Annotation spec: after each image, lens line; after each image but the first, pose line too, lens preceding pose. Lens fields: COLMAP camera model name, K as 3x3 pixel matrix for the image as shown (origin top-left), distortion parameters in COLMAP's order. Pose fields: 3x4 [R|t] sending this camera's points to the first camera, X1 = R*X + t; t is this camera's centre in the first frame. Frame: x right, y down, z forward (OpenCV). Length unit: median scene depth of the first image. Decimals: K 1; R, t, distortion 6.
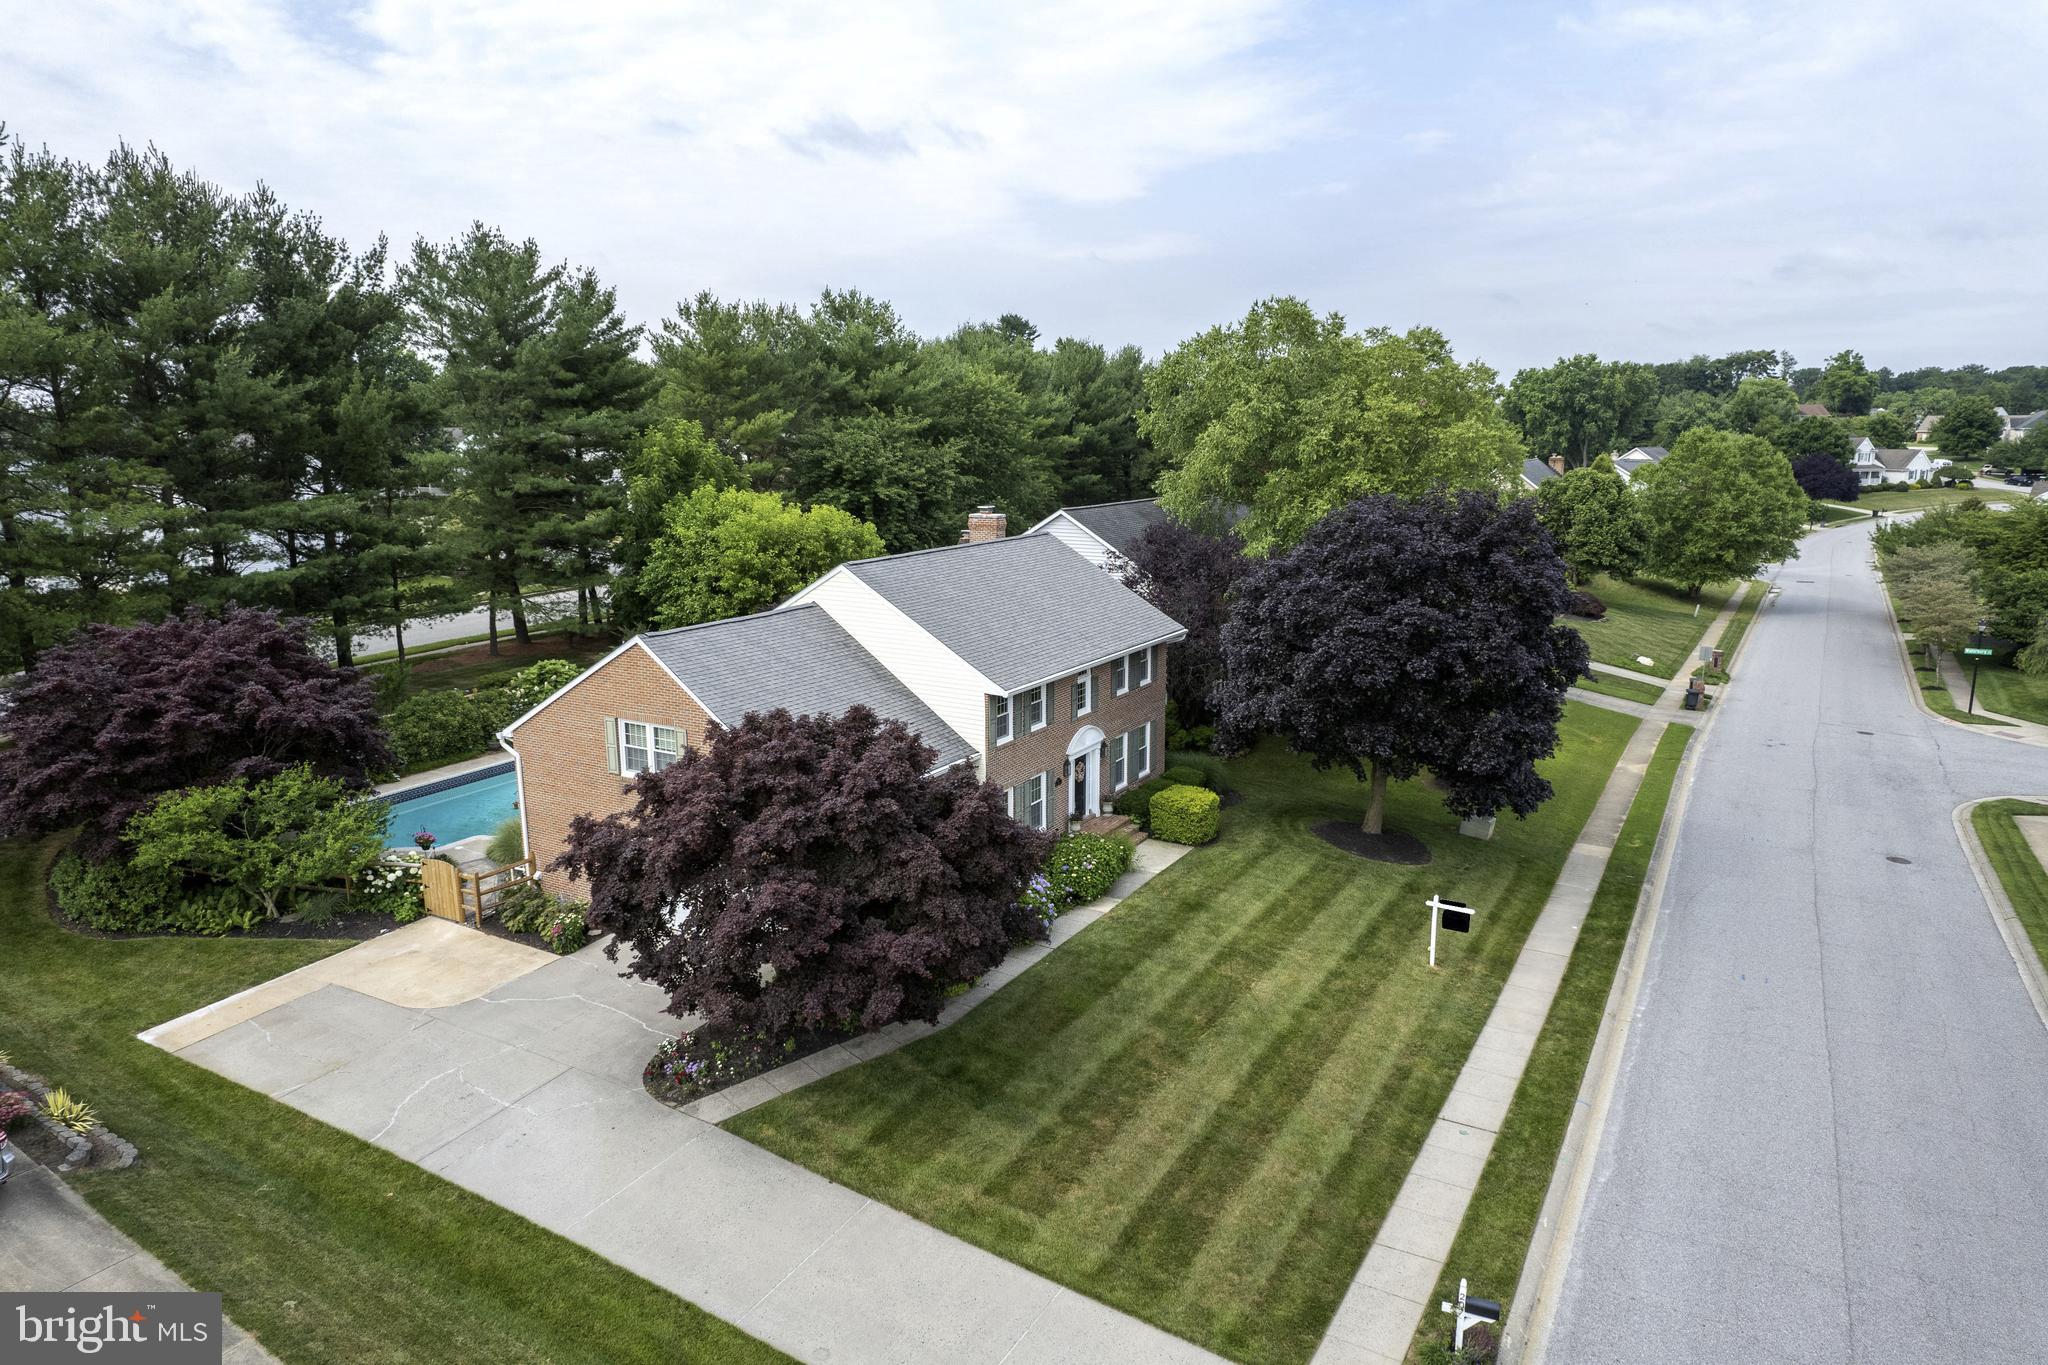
lens RADIAL K [[1302.4, 0, 1020.2], [0, 1302.4, 686.2], [0, 0, 1]] dist [-0.080781, 0.081541]
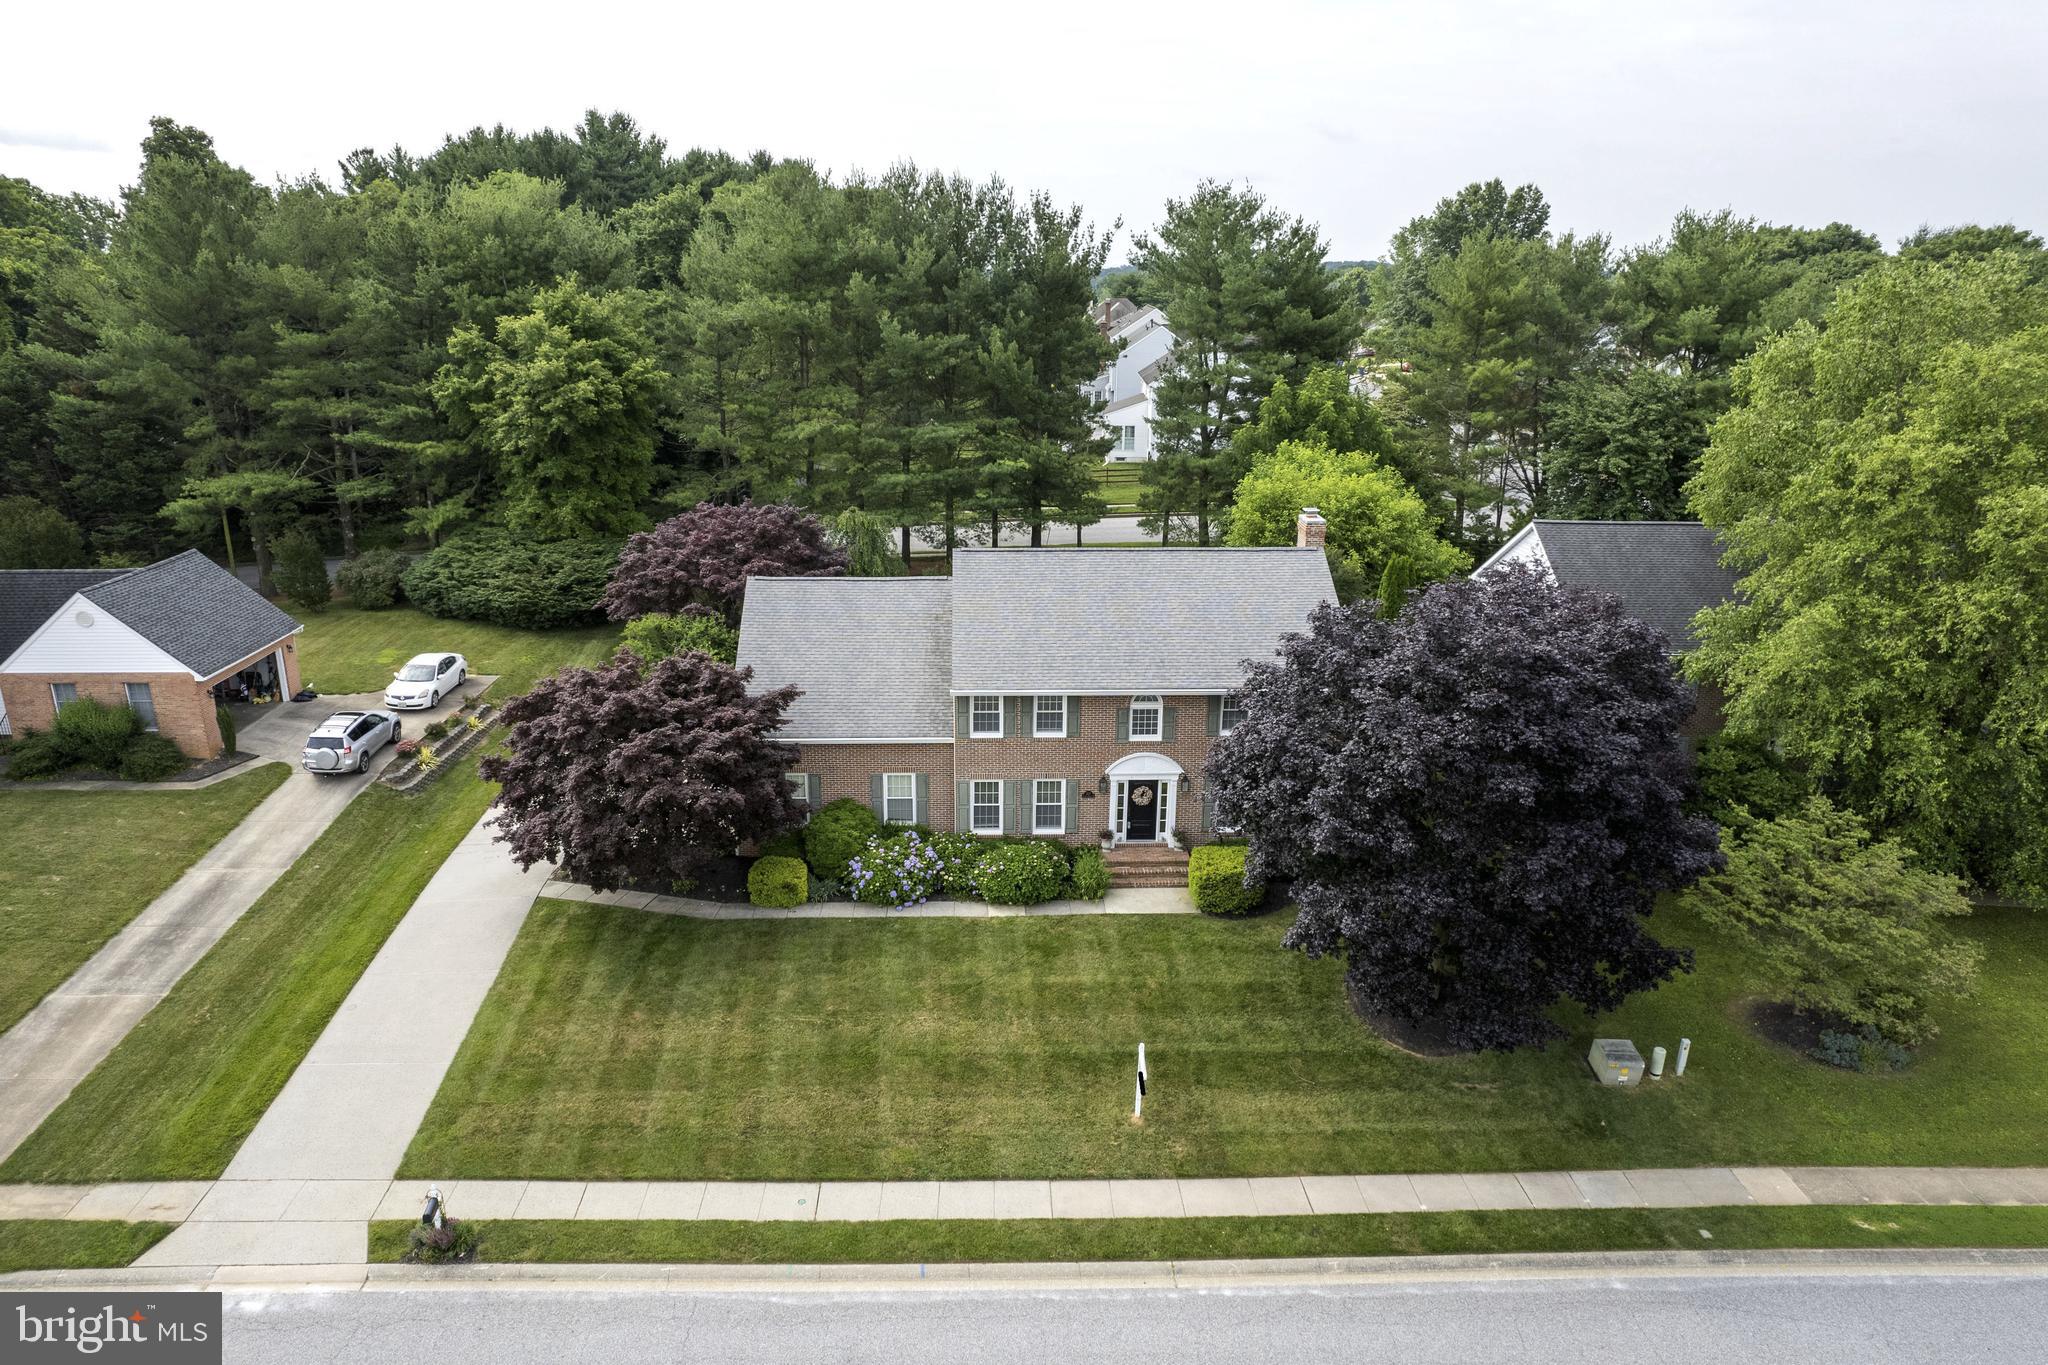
lens RADIAL K [[1302.4, 0, 1020.2], [0, 1302.4, 686.2], [0, 0, 1]] dist [-0.080781, 0.081541]
pose [[0.518529, 0.246079, -0.818885, 0.743185], [-0.170862, 0.968198, 0.182756, -0.169283], [0.837815, 0.045152, 0.544084, 0.360428]]
